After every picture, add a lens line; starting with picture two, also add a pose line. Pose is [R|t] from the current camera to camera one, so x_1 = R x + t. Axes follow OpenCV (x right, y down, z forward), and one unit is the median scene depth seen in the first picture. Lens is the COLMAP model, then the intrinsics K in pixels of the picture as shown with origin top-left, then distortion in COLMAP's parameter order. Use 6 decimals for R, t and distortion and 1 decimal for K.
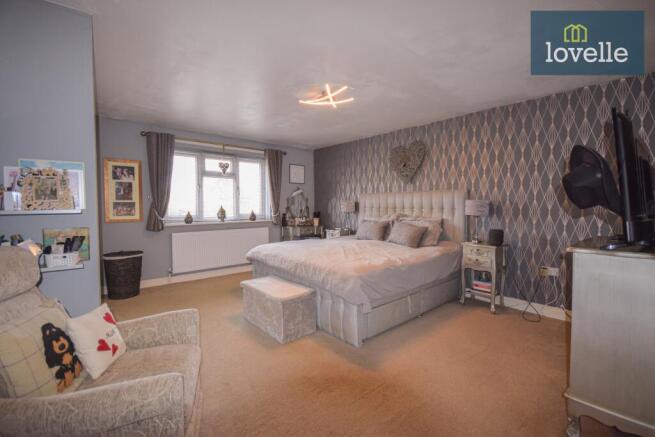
lens RADIAL K [[289.7, 0, 328.6], [0, 289.7, 215.7], [0, 0, 1]] dist [-0.000003, 0.000006]
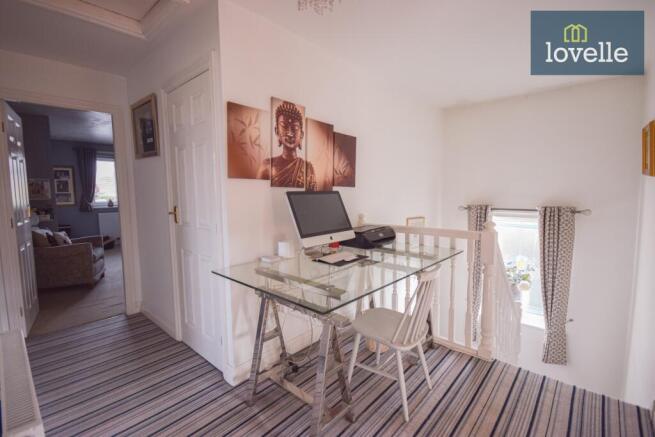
lens RADIAL K [[300.5, 0, 326.6], [0, 300.5, 216.7], [0, 0, 1]] dist [-0.003469, -0.000317]
pose [[0.990949, -0.019861, 0.132760, 0.494216], [0.012783, 0.998461, 0.053957, 0.010788], [-0.133627, -0.051772, 0.989678, -0.808914]]
